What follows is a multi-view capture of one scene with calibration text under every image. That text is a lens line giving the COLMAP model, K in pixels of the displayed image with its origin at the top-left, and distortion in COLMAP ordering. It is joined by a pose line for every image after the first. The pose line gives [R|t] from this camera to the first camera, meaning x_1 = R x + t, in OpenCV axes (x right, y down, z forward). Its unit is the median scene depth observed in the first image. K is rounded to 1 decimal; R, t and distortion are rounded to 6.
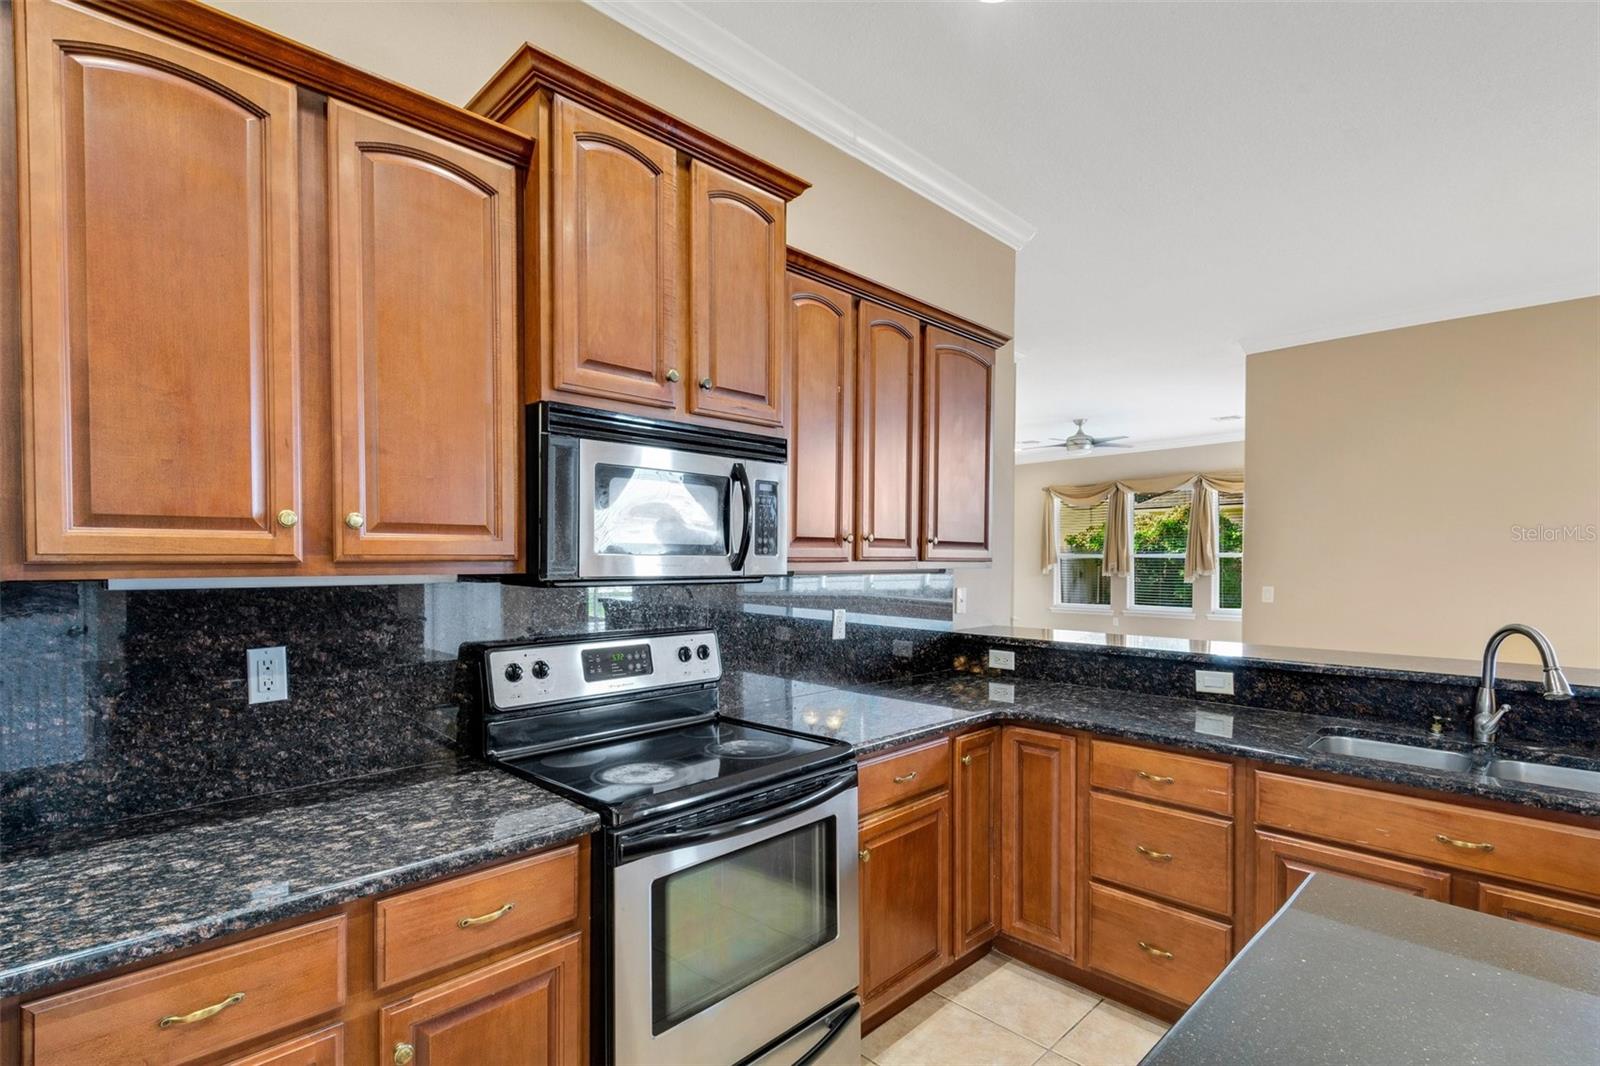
lens RADIAL K [[772.6, 0, 812.5], [0, 772.6, 579.0], [0, 0, 1]] dist [0.012407, 0.000780]
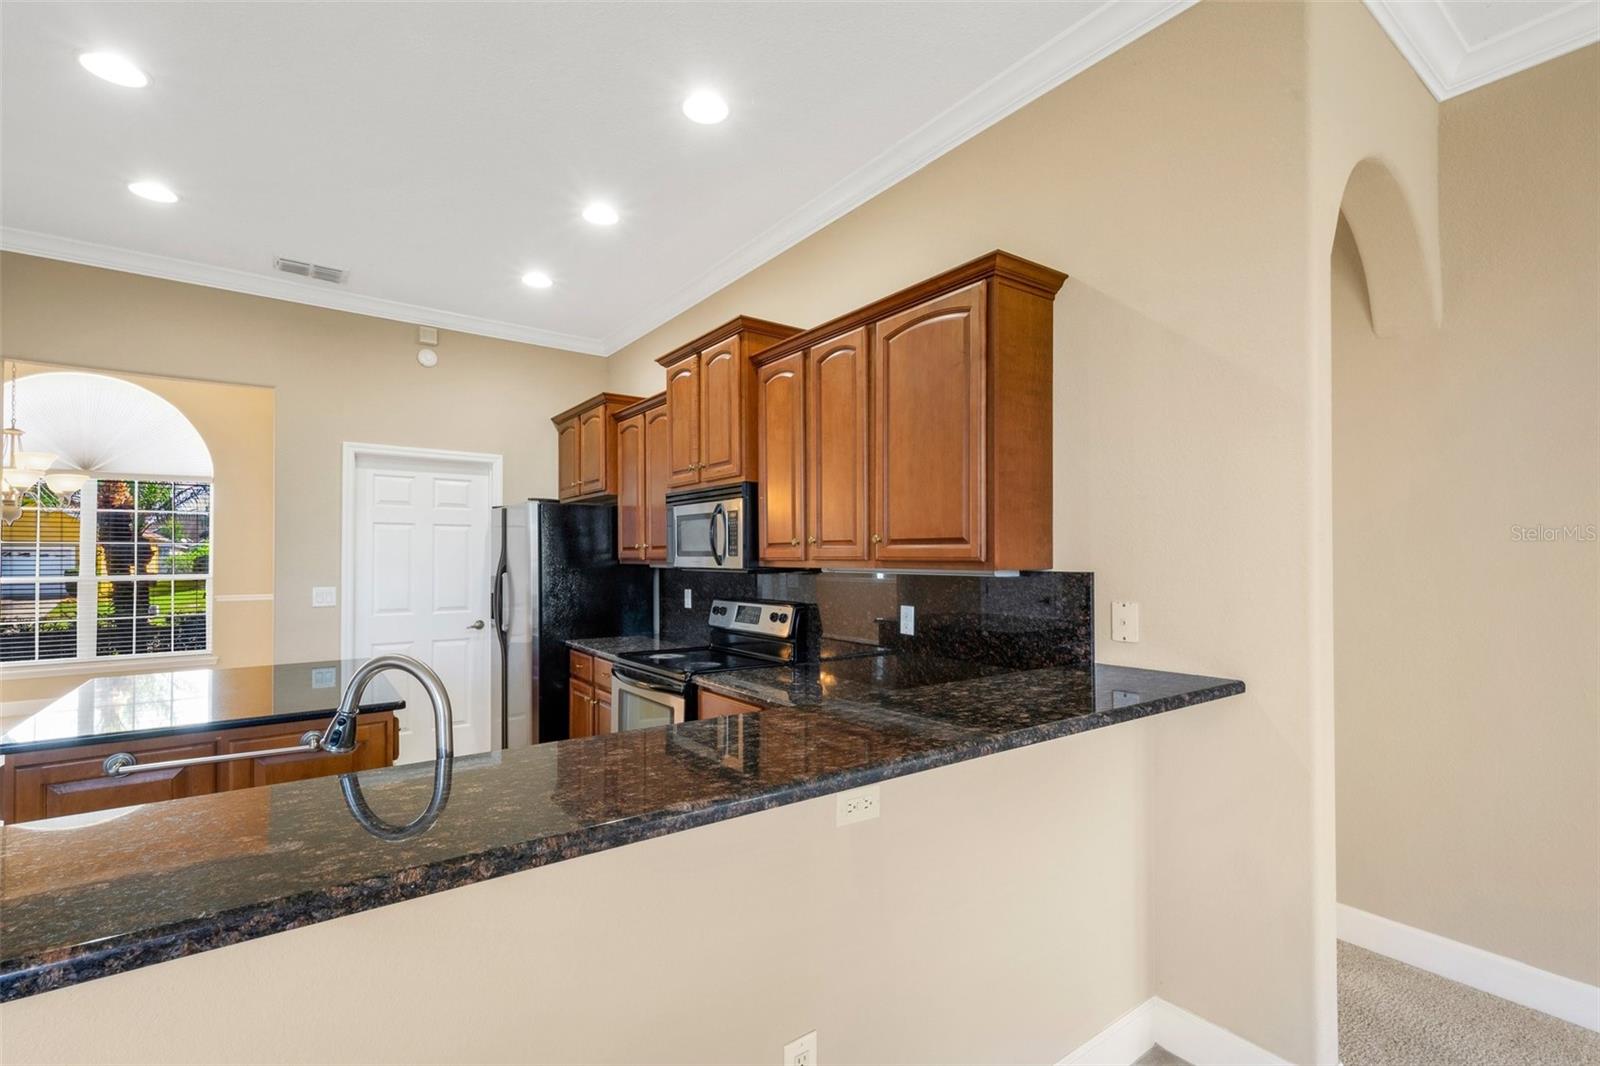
lens RADIAL K [[722.2, 0, 806.9], [0, 722.2, 559.0], [0, 0, 1]] dist [0.007216, -0.002189]
pose [[-0.168597, 0.000973, -0.985685, 1.470820], [-0.024698, 0.999681, 0.005212, -0.038920], [0.985376, 0.025223, -0.168519, 1.468371]]
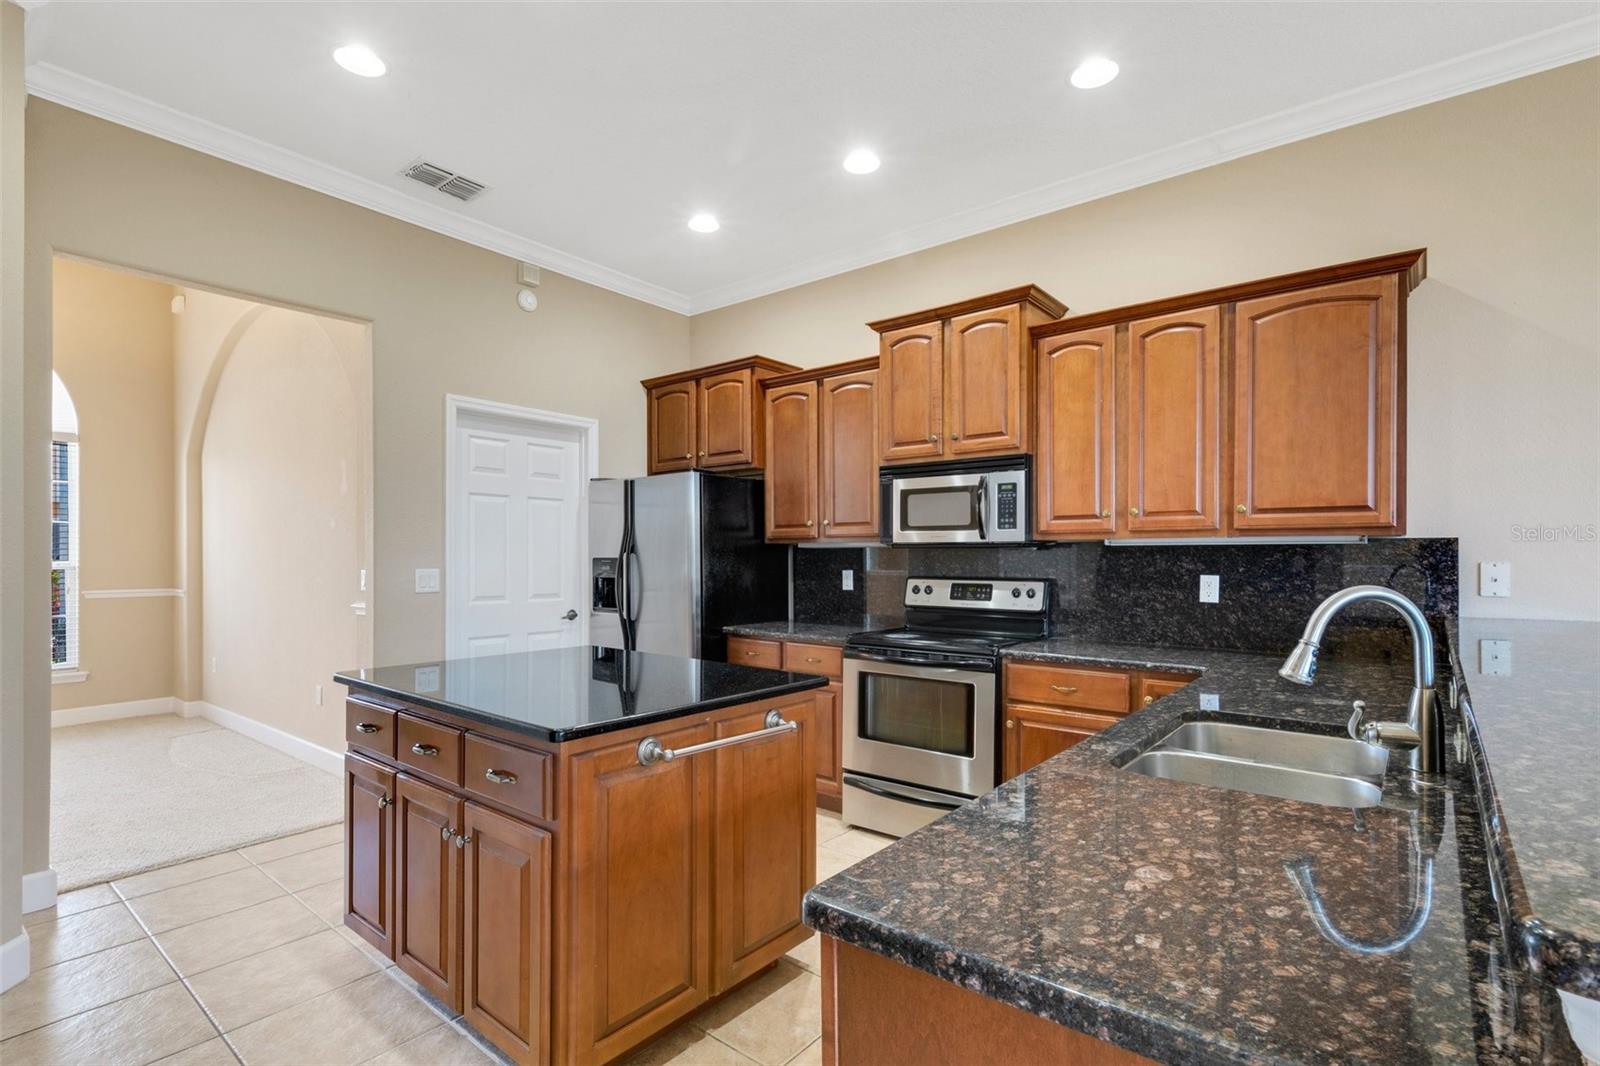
lens RADIAL K [[772.6, 0, 792.9], [0, 772.6, 559.0], [0, 0, 1]] dist [0.012407, 0.000780]
pose [[0.090258, -0.001174, -0.995918, 1.554534], [-0.025832, 0.999660, -0.003519, 0.049156], [0.995583, 0.026045, 0.090197, 0.432941]]
